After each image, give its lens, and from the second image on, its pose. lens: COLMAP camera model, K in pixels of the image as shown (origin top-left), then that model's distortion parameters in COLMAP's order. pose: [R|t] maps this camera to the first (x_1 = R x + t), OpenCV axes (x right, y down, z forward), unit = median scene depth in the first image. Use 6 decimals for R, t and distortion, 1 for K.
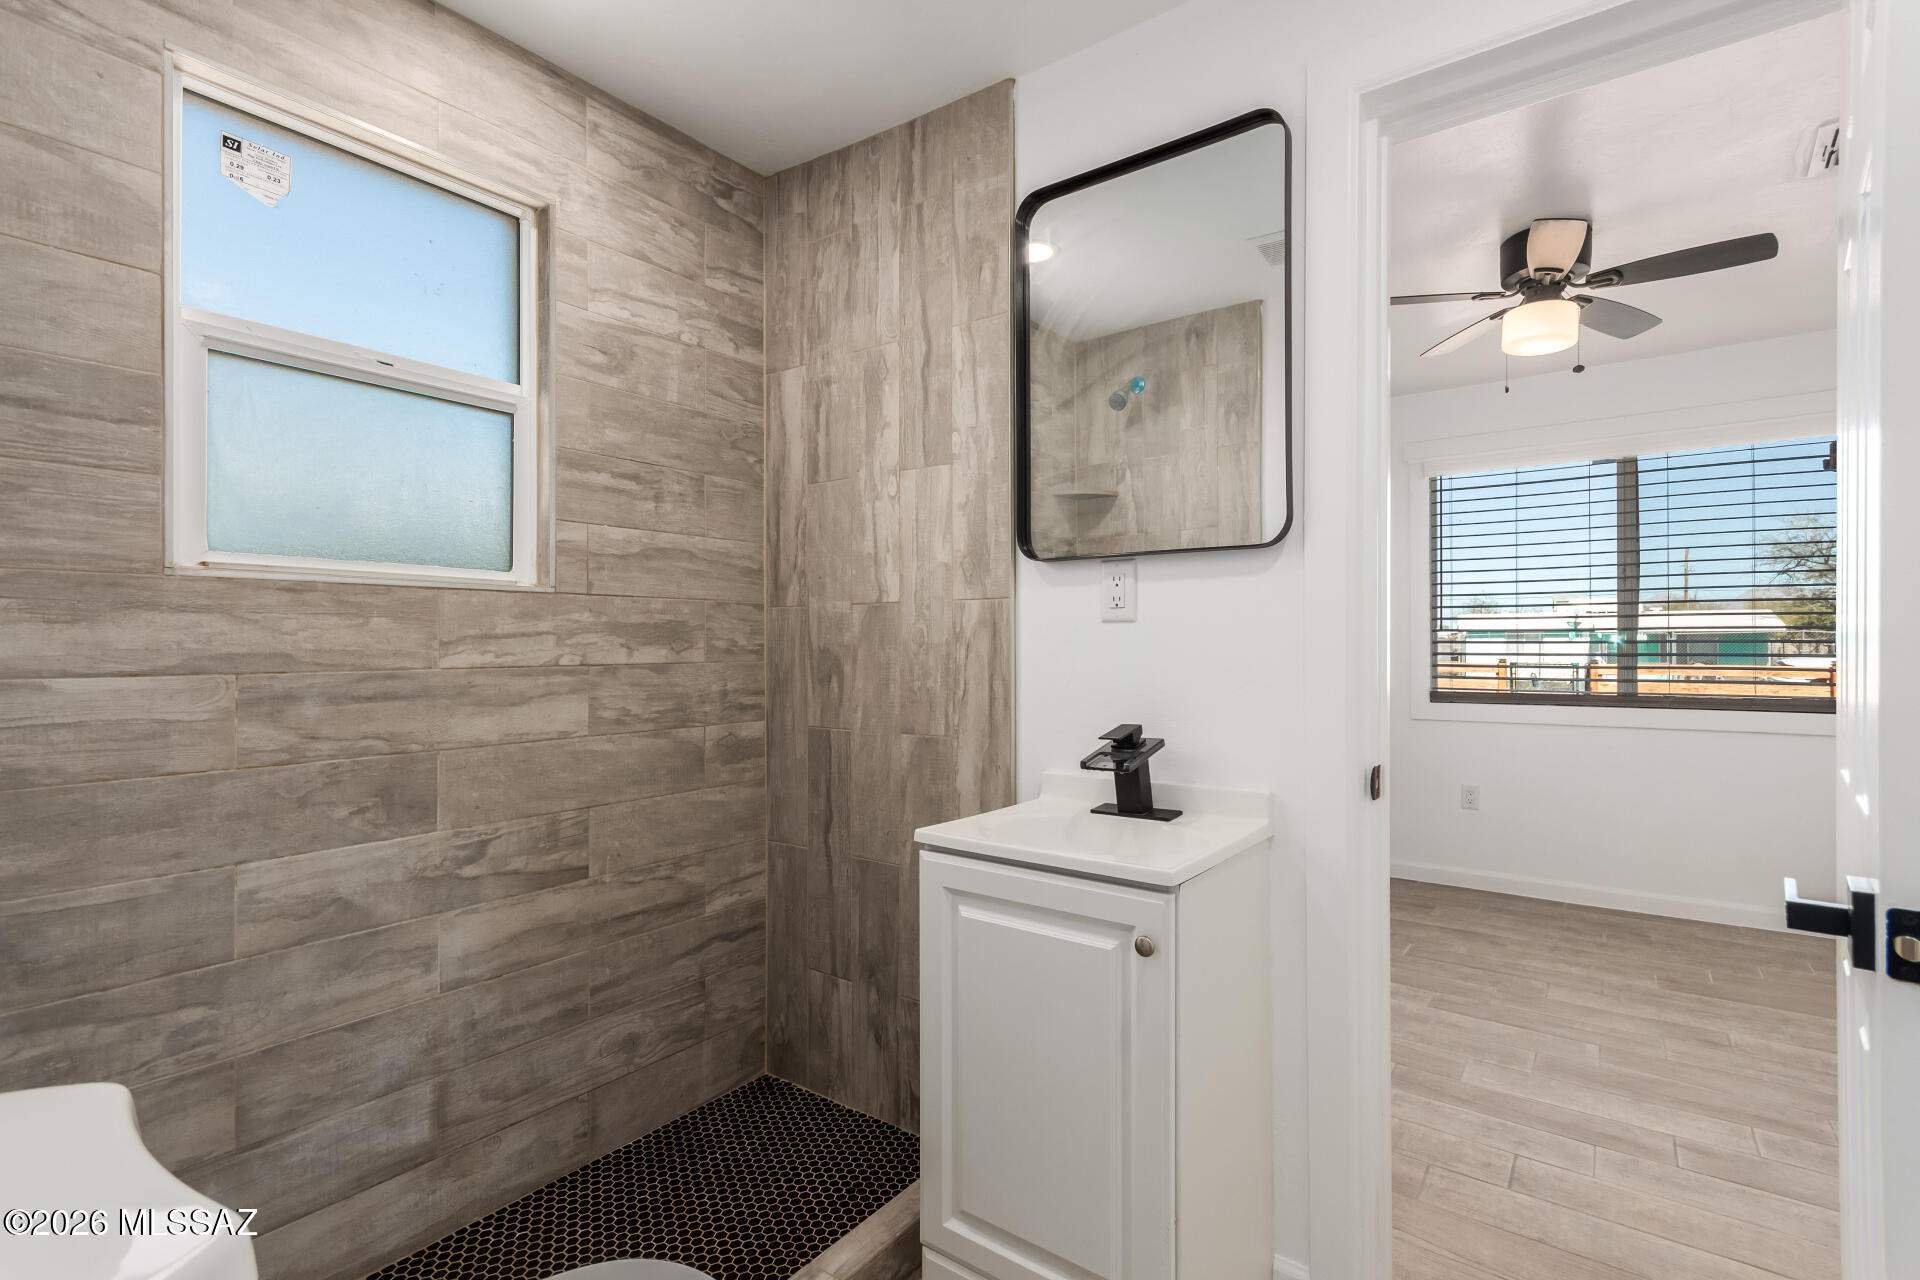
lens RADIAL K [[912.4, 0, 998.7], [0, 912.4, 629.6], [0, 0, 1]] dist [0.007677, -0.000762]
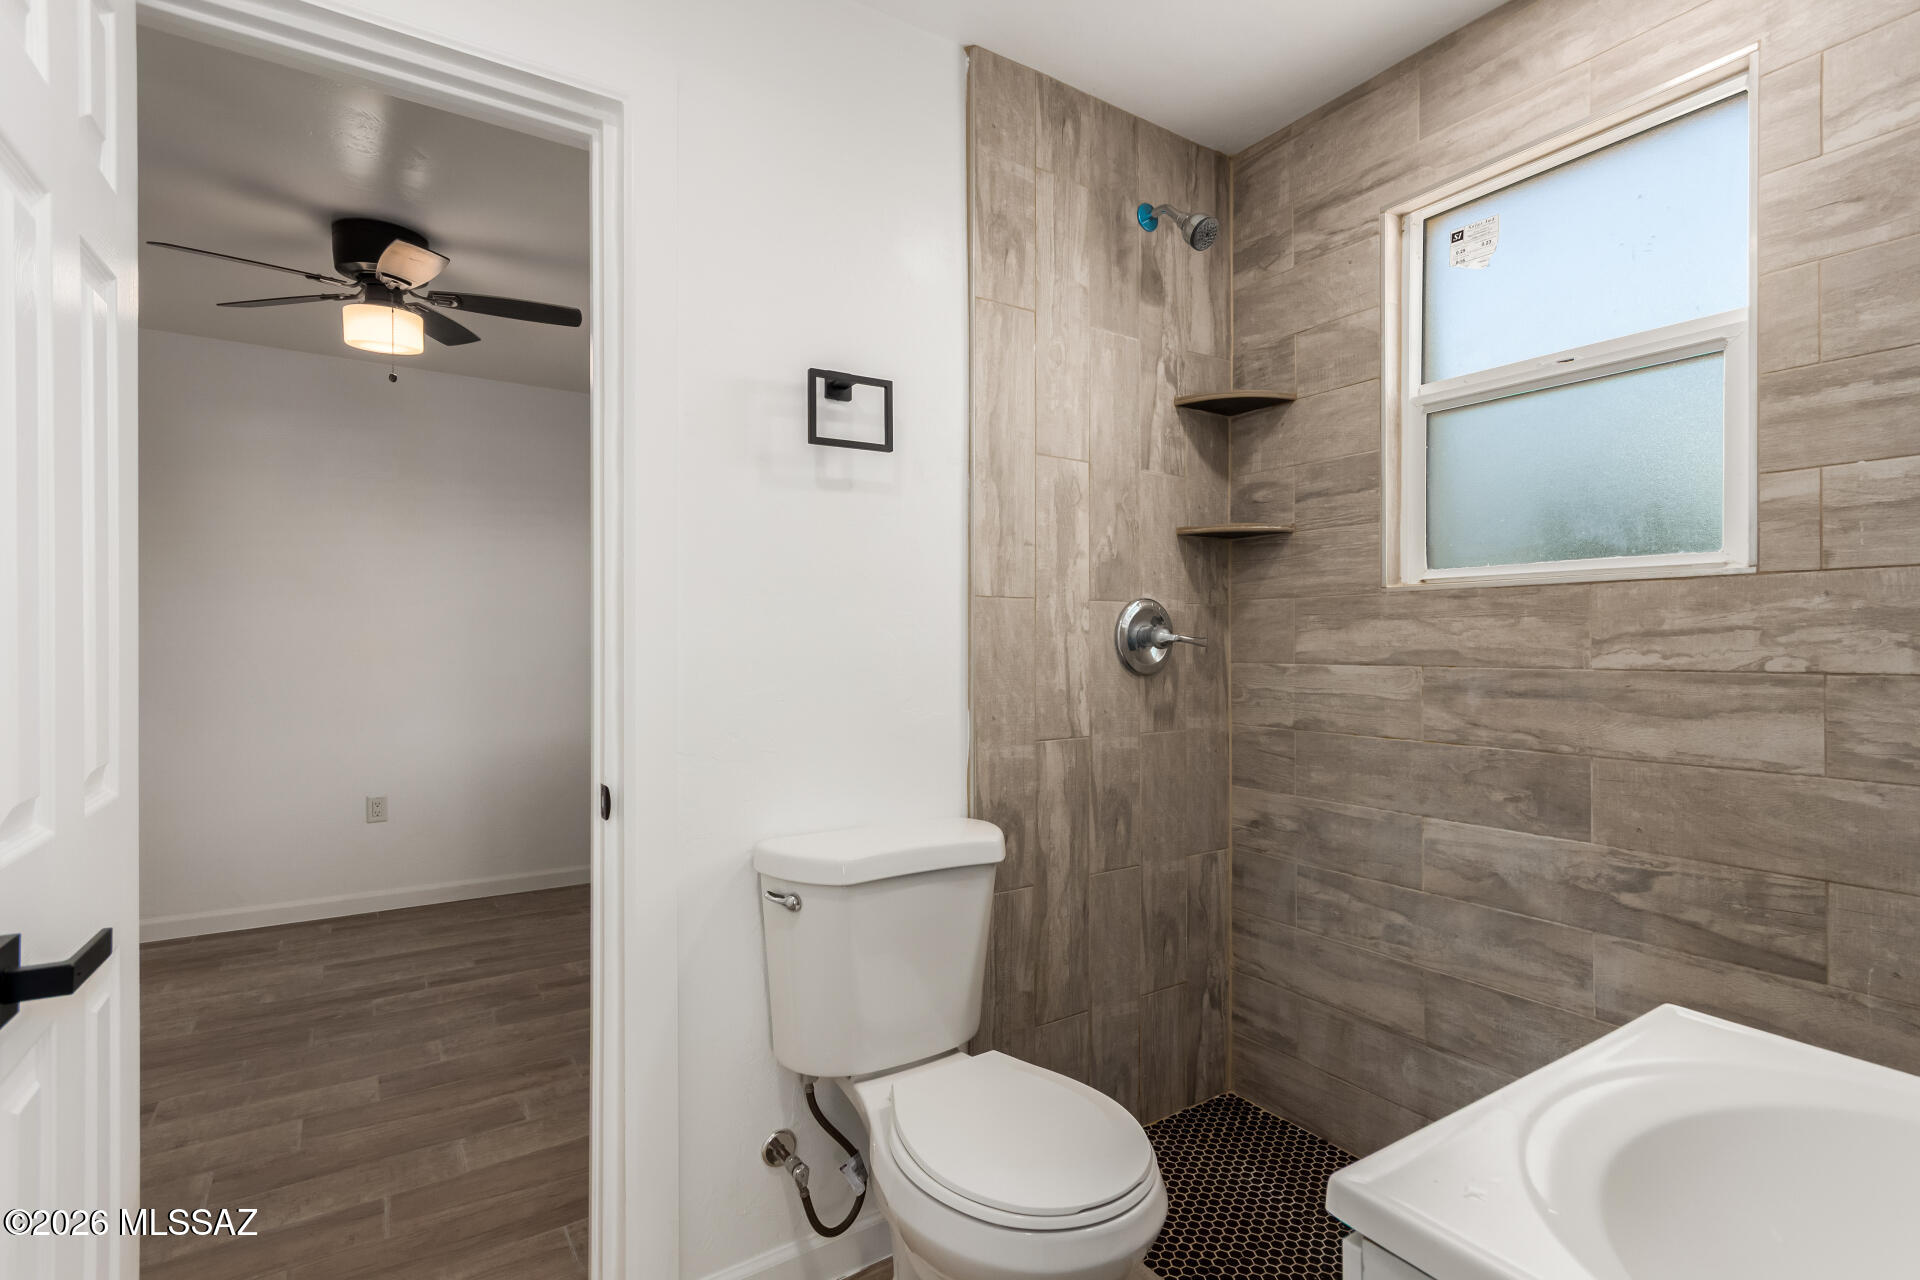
lens RADIAL K [[912.4, 0, 967.5], [0, 912.4, 632.0], [0, 0, 1]] dist [0.007677, -0.000762]
pose [[-0.377841, -0.010569, -0.925810, 0.463071], [0.016352, 0.999703, -0.018087, 0.010827], [0.925726, -0.021973, -0.377556, 0.716152]]
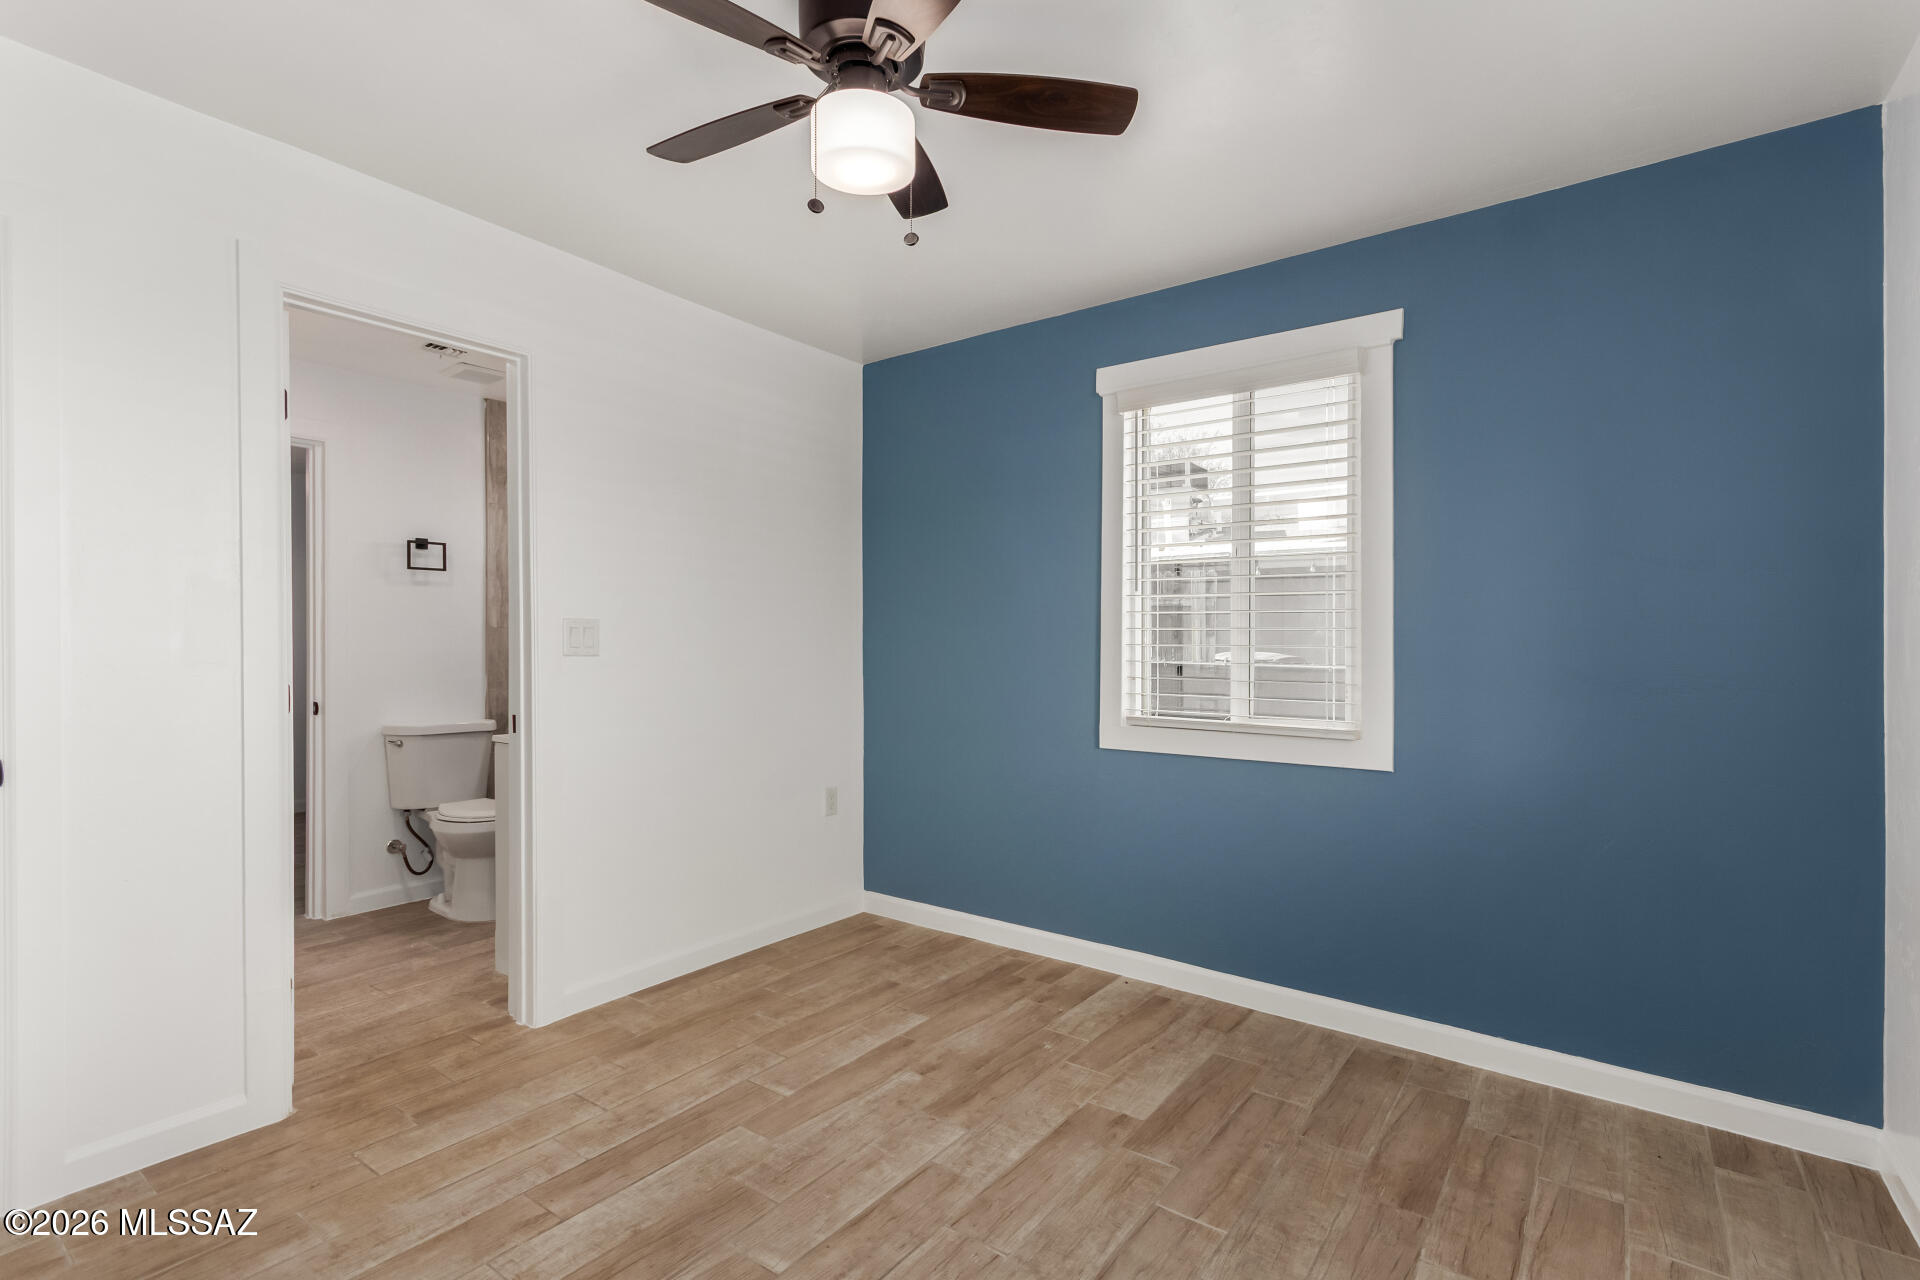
lens RADIAL K [[912.4, 0, 953.3], [0, 912.4, 649.5], [0, 0, 1]] dist [0.007677, -0.000762]
pose [[-0.044576, 0.005002, -0.998993, 1.871316], [0.010189, 0.999938, 0.004552, 0.013687], [0.998954, -0.009975, -0.044624, 1.668027]]
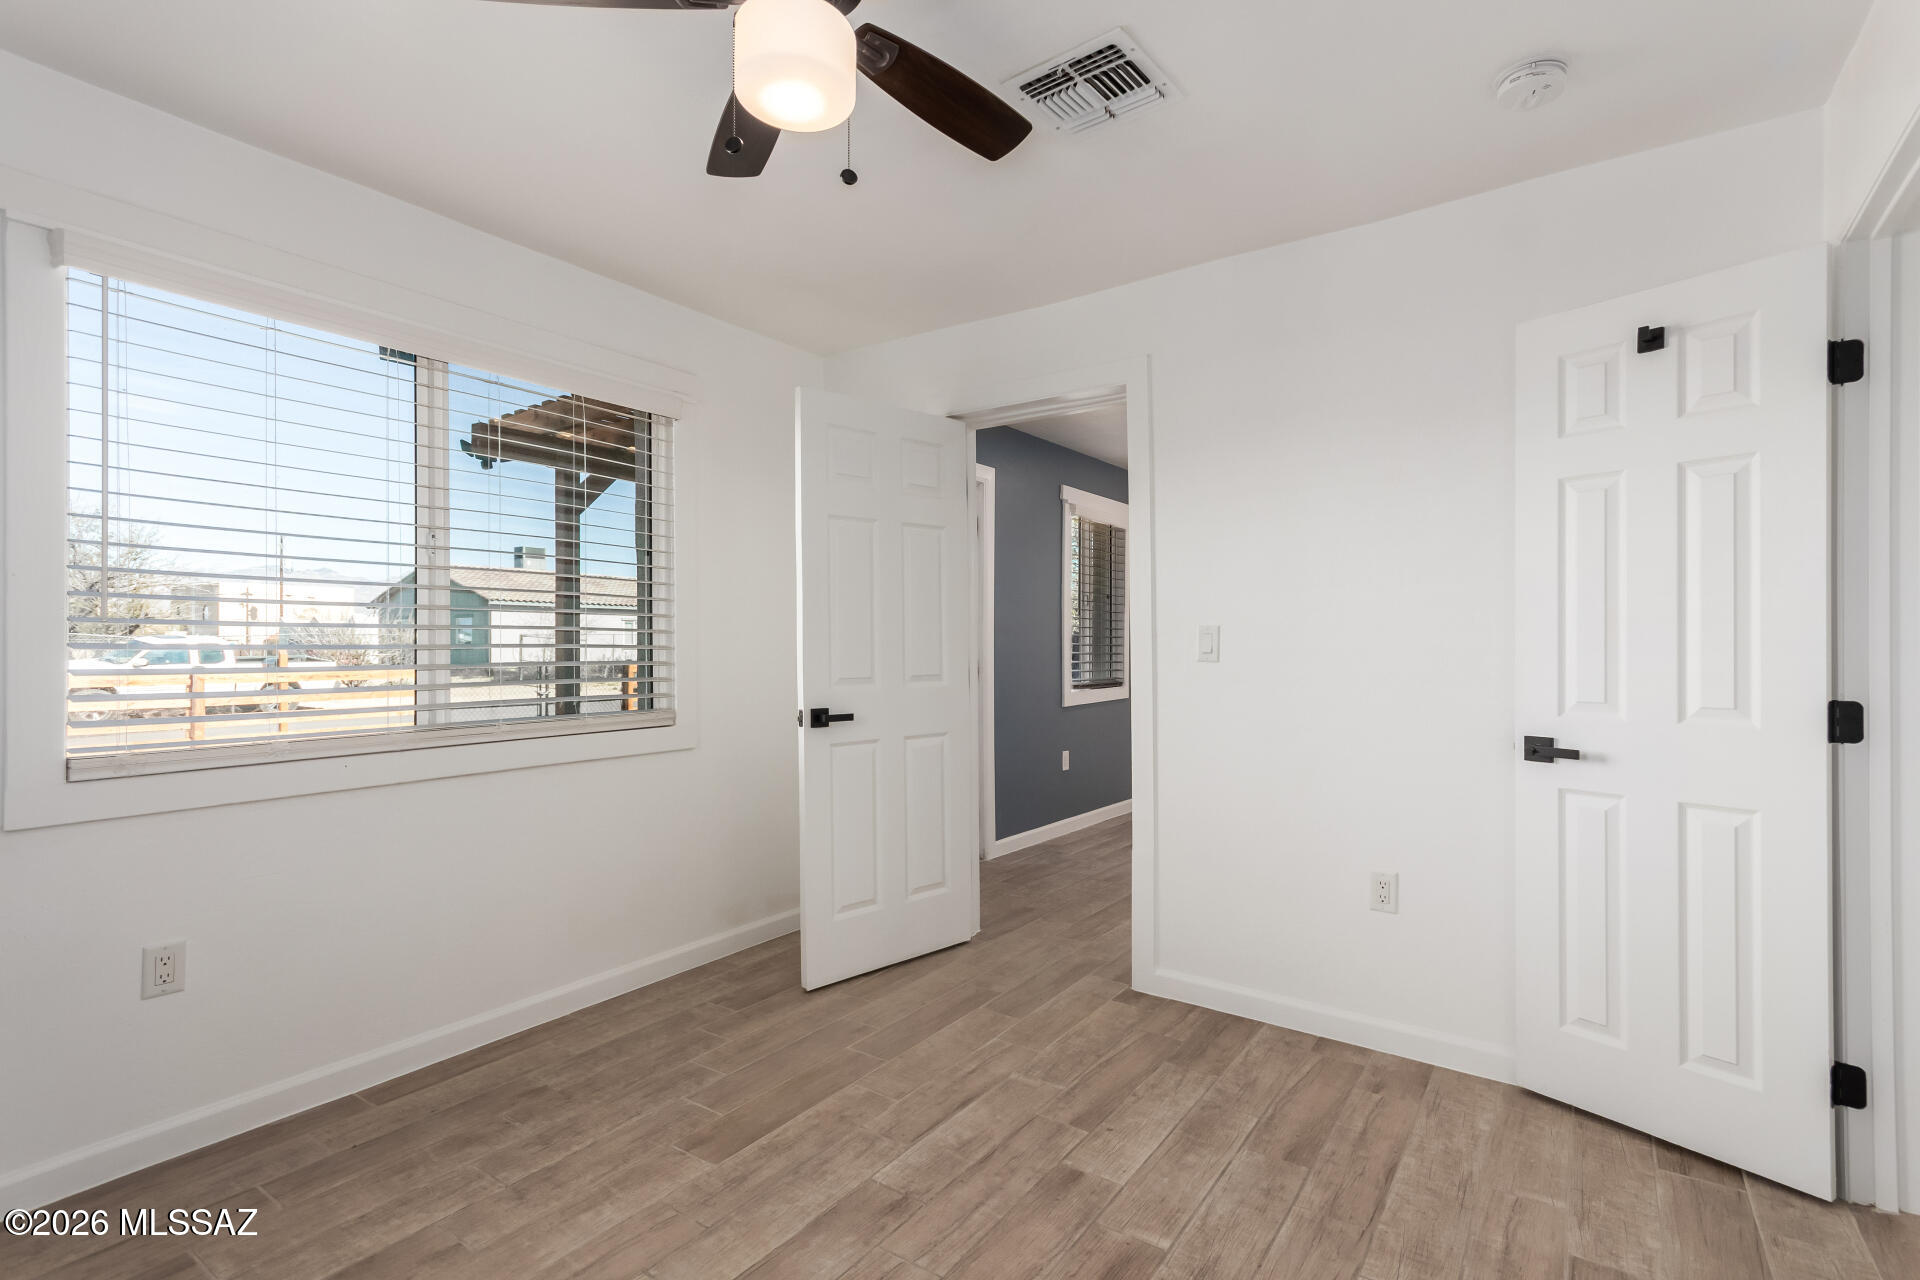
lens RADIAL K [[912.4, 0, 961.9], [0, 912.4, 635.9], [0, 0, 1]] dist [0.007677, -0.000762]
pose [[0.025413, 0.001424, 0.999676, 0.092699], [-0.003948, 0.999991, -0.001325, 0.007535], [-0.999669, -0.003913, 0.025418, 1.354300]]
